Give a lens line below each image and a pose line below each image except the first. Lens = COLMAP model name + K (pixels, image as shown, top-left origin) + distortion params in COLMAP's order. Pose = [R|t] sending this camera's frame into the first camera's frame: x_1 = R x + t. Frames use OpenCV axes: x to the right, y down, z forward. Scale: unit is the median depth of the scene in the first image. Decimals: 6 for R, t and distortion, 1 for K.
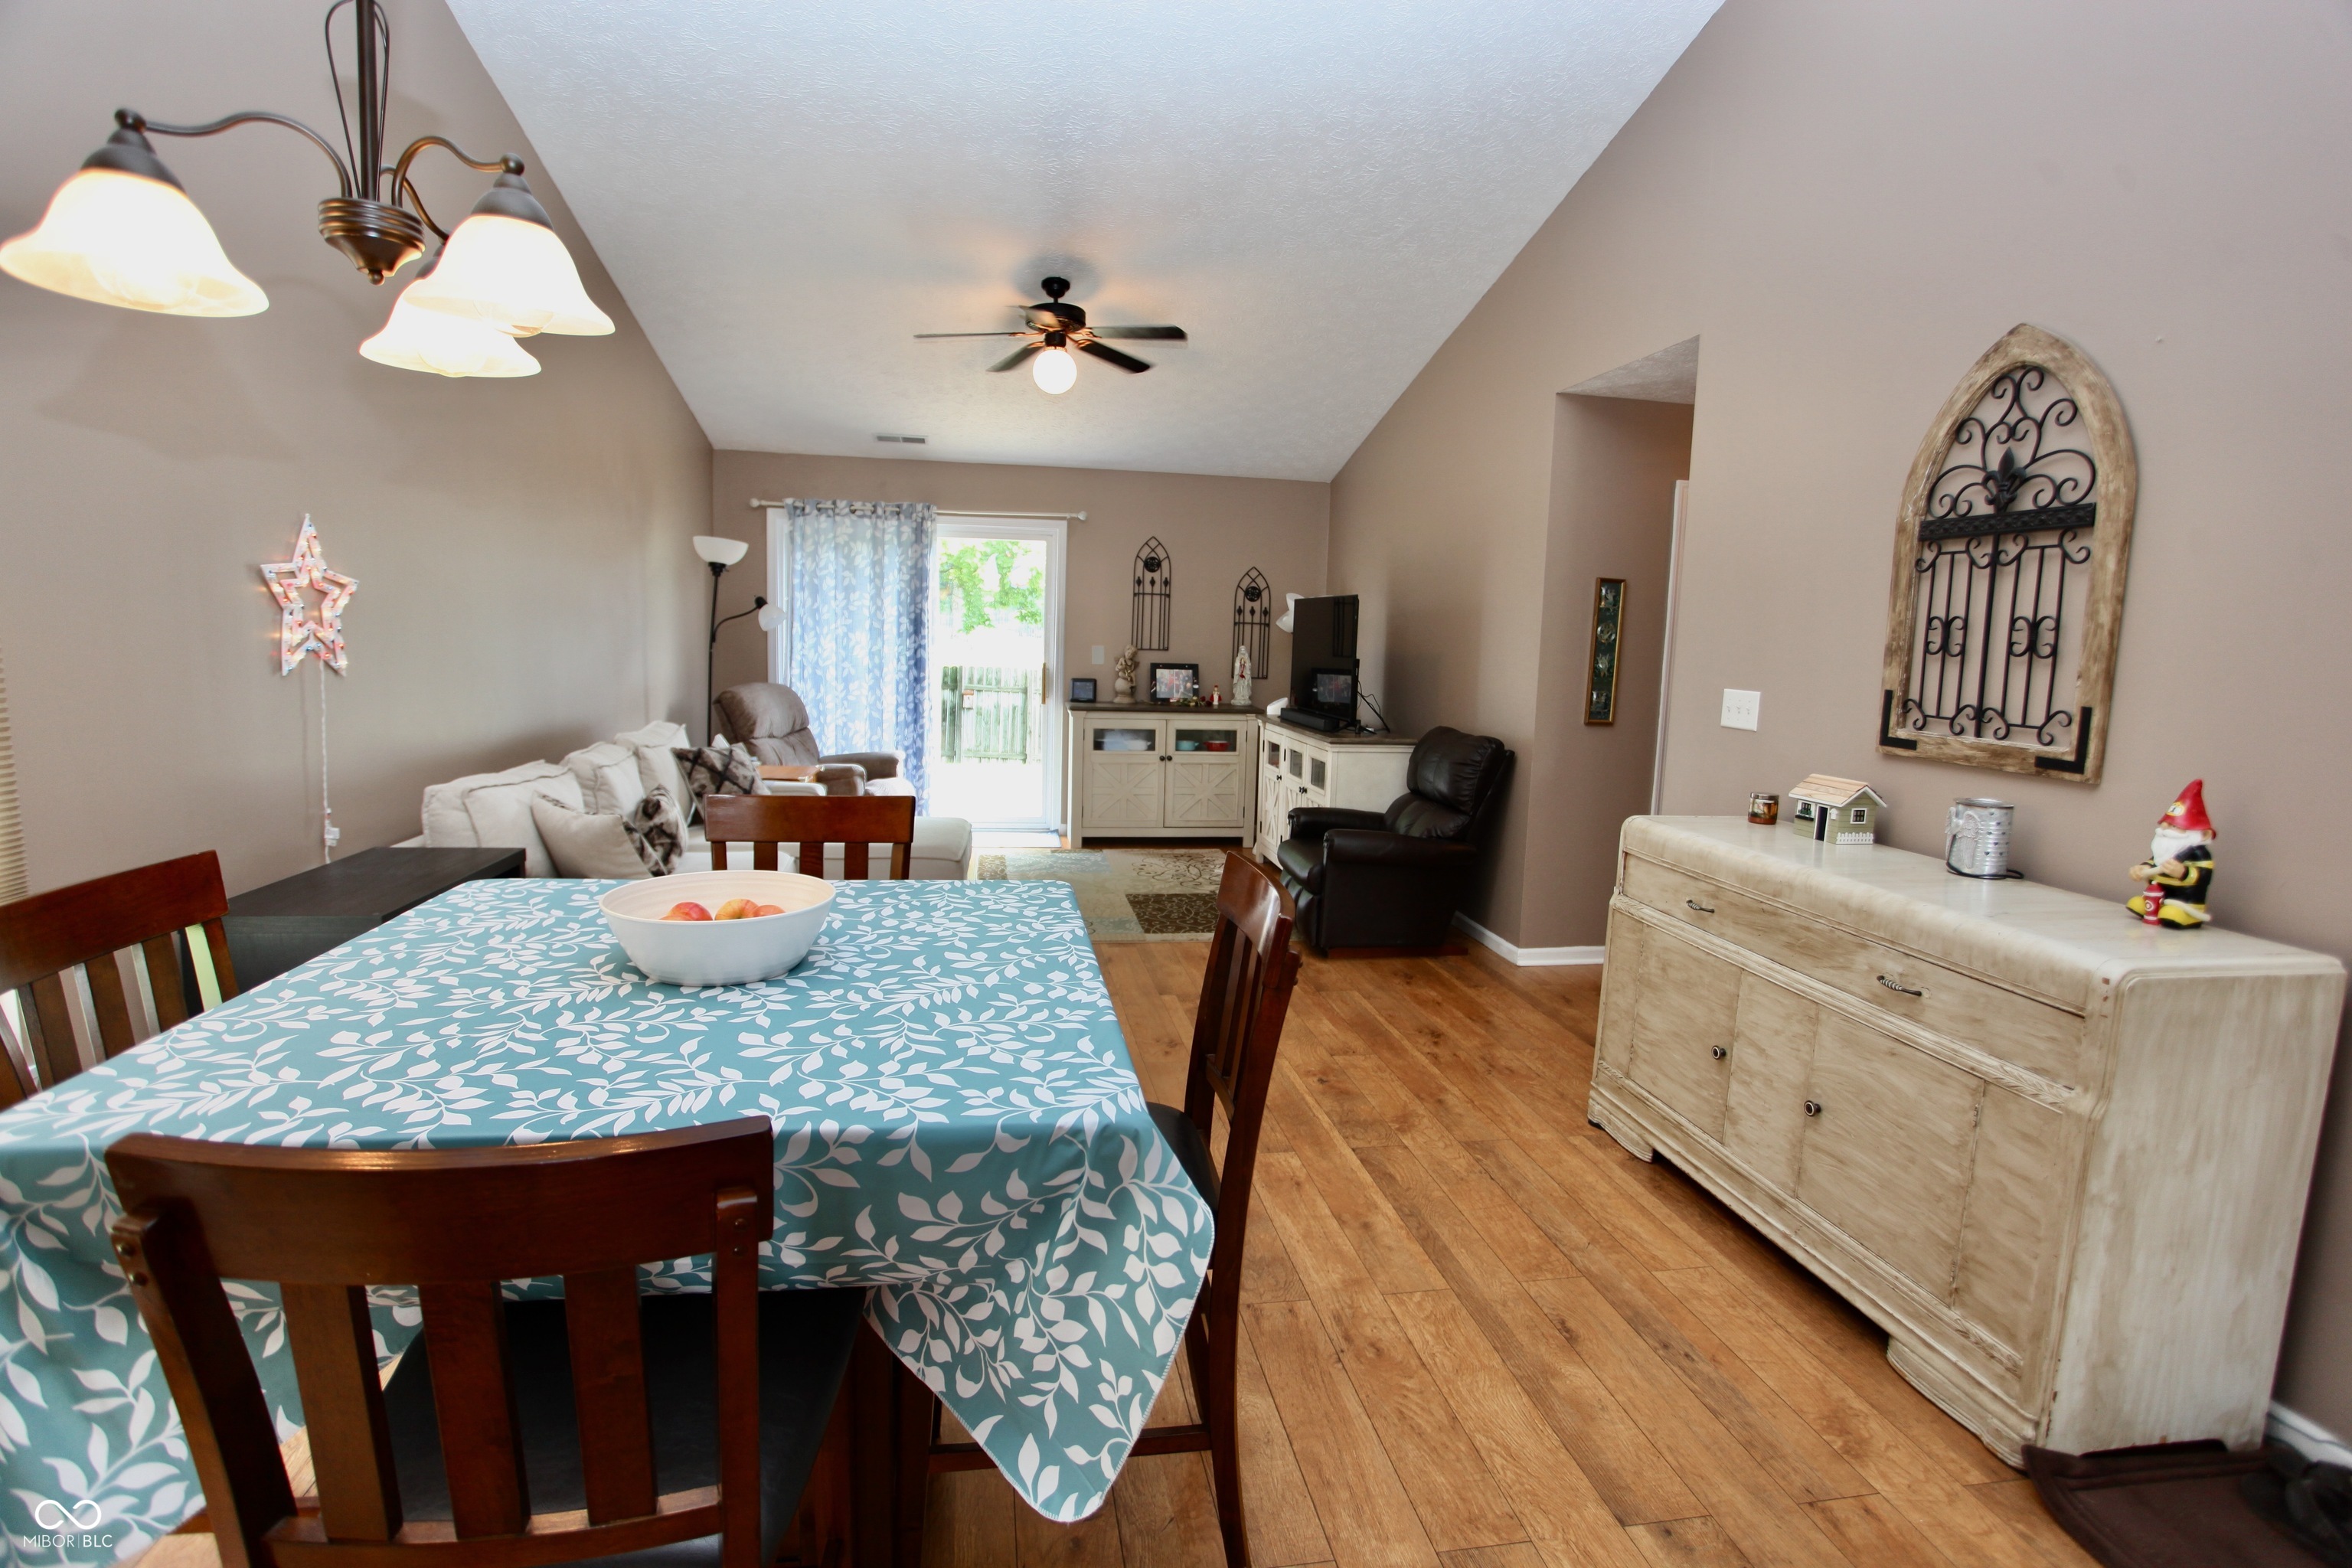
lens RADIAL K [[1136.5, 0, 1172.7], [0, 1136.5, 779.7], [0, 0, 1]] dist [-0.078388, 0.036697]
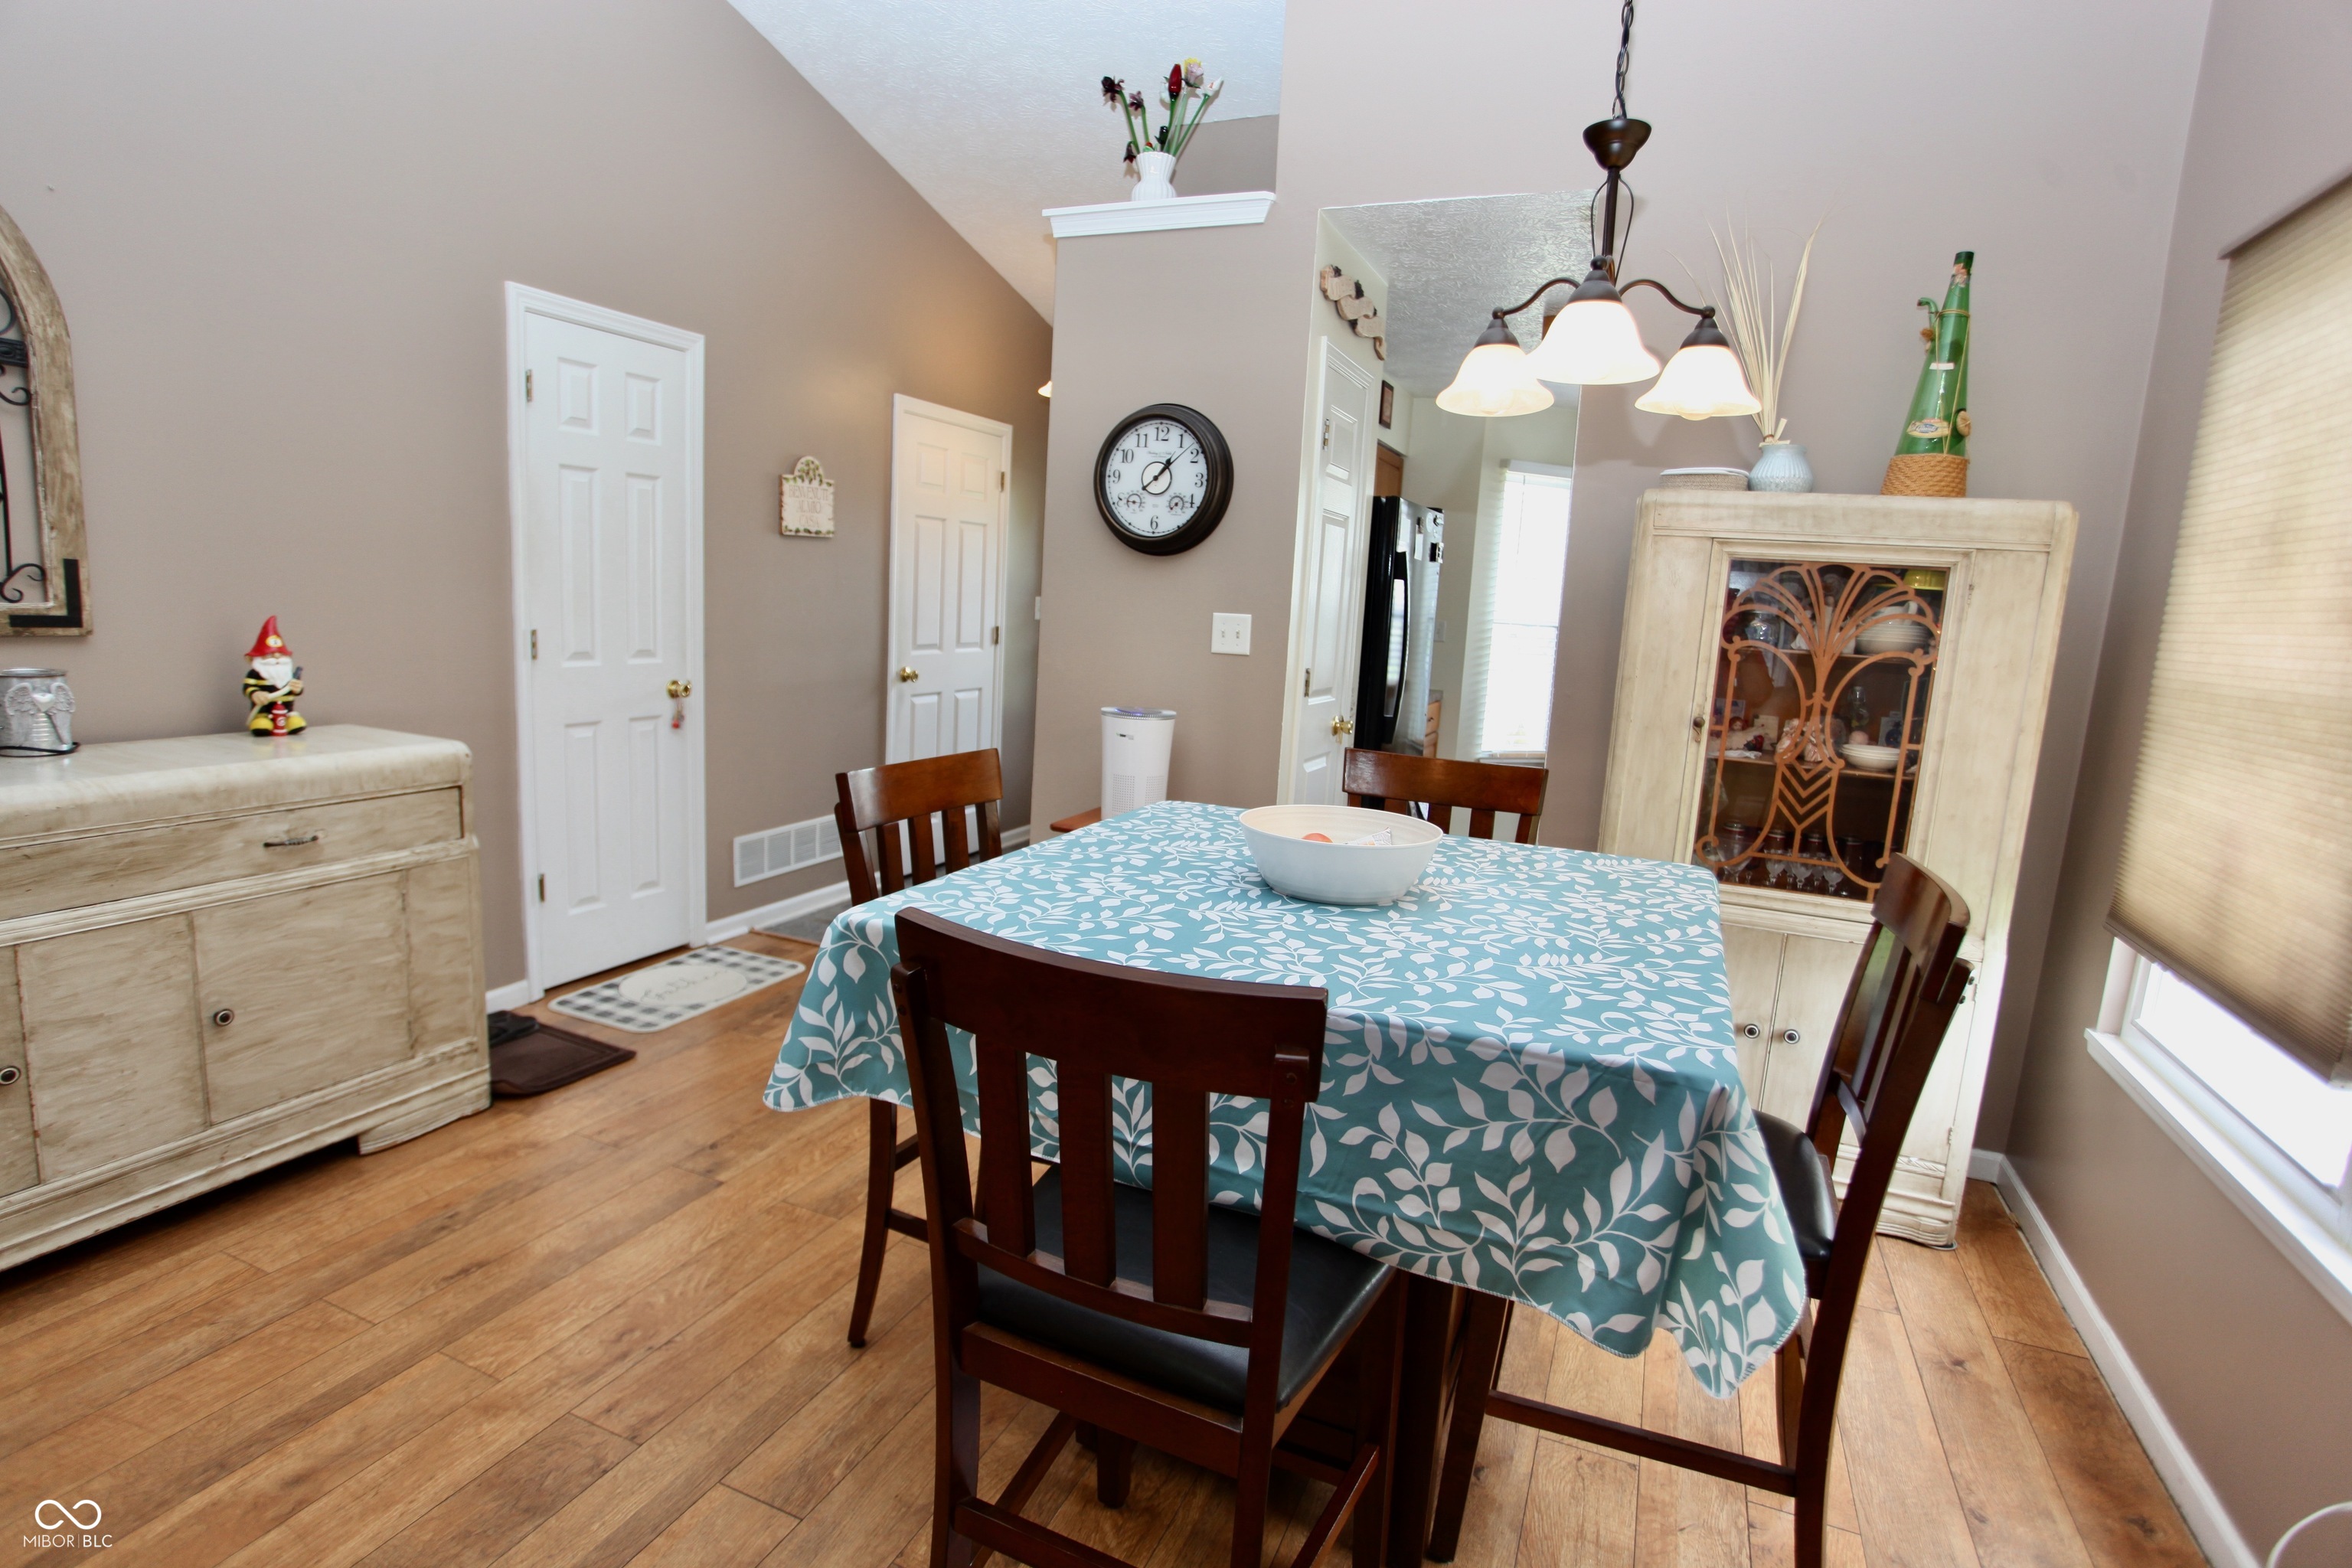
lens RADIAL K [[1185.6, 0, 1172.0], [0, 1185.6, 779.6], [0, 0, 1]] dist [-0.074003, 0.036283]
pose [[-0.838982, -0.161183, 0.519740, -0.260291], [-0.011057, 0.959977, 0.279861, -0.079989], [-0.544047, 0.229052, -0.807185, 0.610386]]
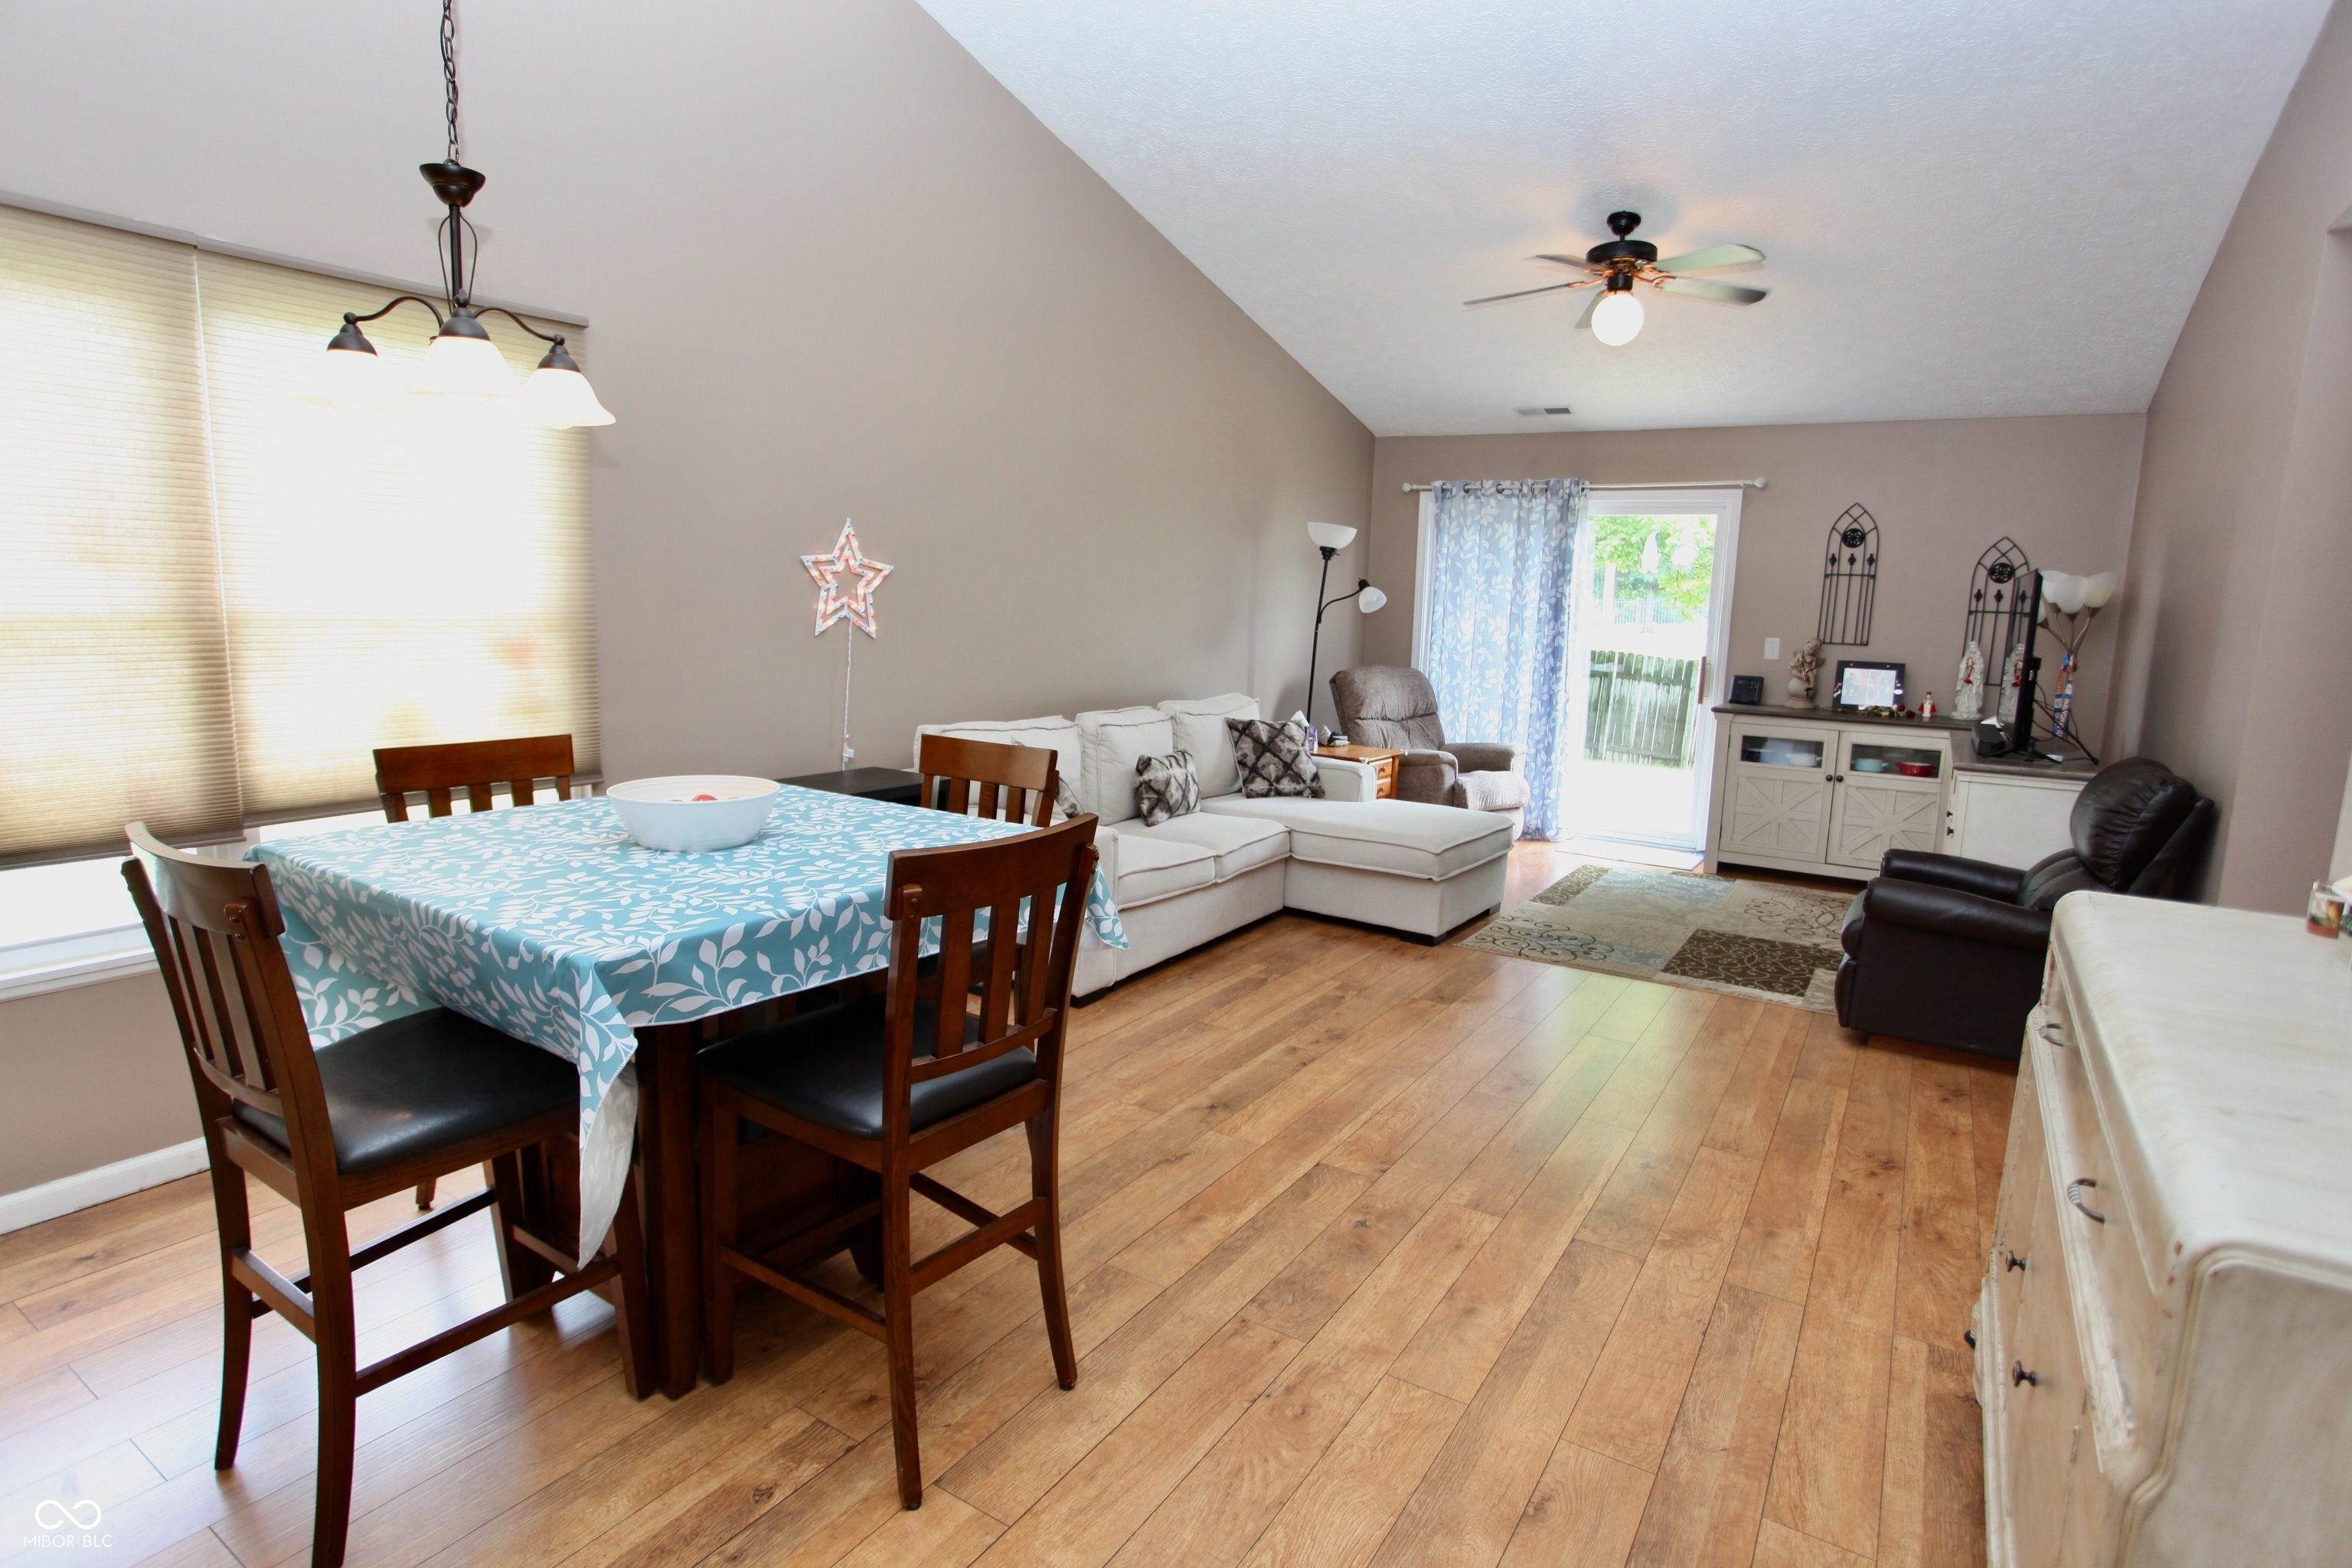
lens RADIAL K [[1207.1, 0, 1171.9], [0, 1207.1, 779.0], [0, 0, 1]] dist [-0.077529, 0.040871]
pose [[0.739358, 0.091516, -0.667064, 0.296638], [-0.093707, 0.995064, 0.032652, -0.002768], [0.666760, 0.038367, 0.744284, 0.094264]]
